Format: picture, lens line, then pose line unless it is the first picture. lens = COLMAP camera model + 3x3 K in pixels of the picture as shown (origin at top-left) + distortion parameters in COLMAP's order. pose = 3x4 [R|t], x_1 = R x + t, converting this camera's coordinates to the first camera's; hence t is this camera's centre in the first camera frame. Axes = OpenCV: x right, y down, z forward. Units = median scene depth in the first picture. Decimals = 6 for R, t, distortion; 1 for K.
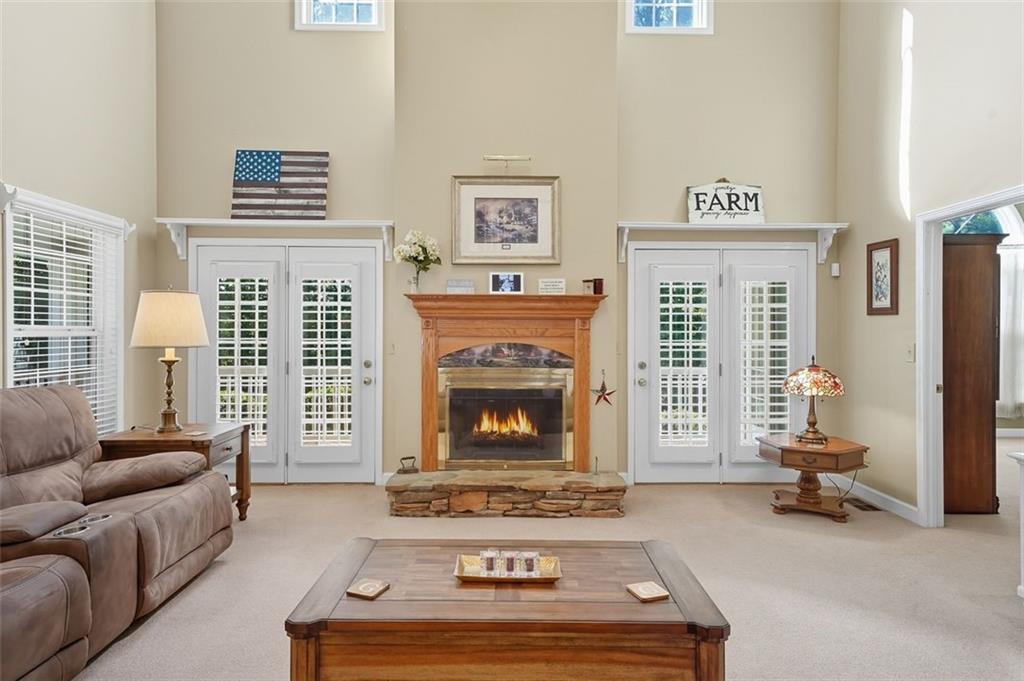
lens RADIAL K [[575.2, 0, 511.7], [0, 575.2, 333.3], [0, 0, 1]] dist [0.016679, -0.004206]
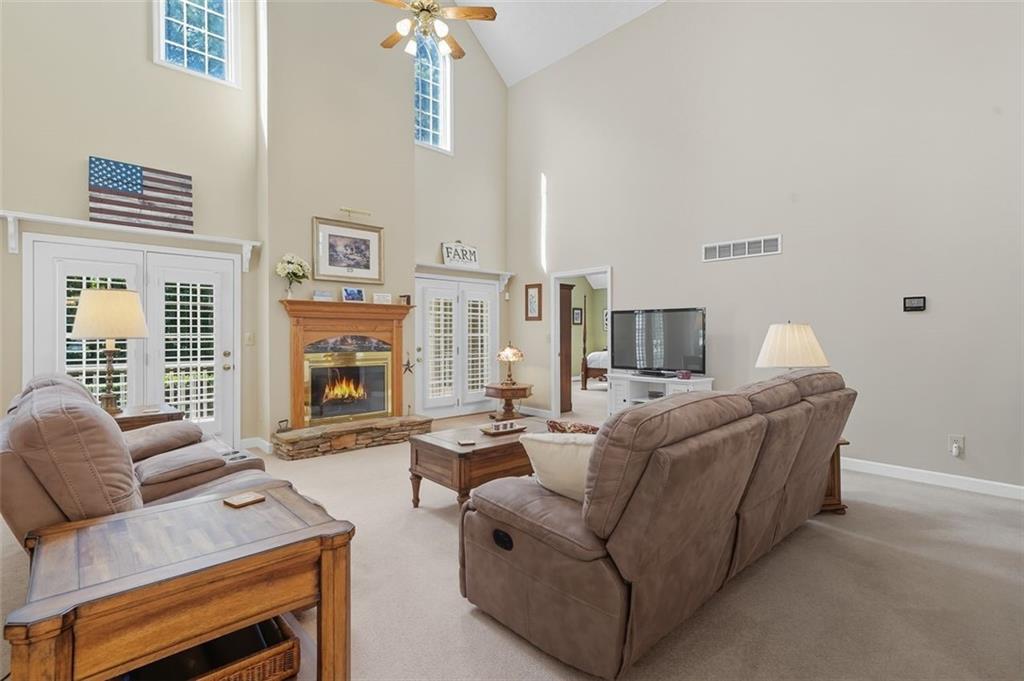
lens RADIAL K [[472.0, 0, 508.6], [0, 472.0, 335.2], [0, 0, 1]] dist [0.001718, -0.000087]
pose [[0.747249, -0.005598, 0.664521, -0.509024], [0.002607, 0.999982, 0.005493, 0.010535], [-0.664539, -0.002373, 0.747250, -0.173735]]
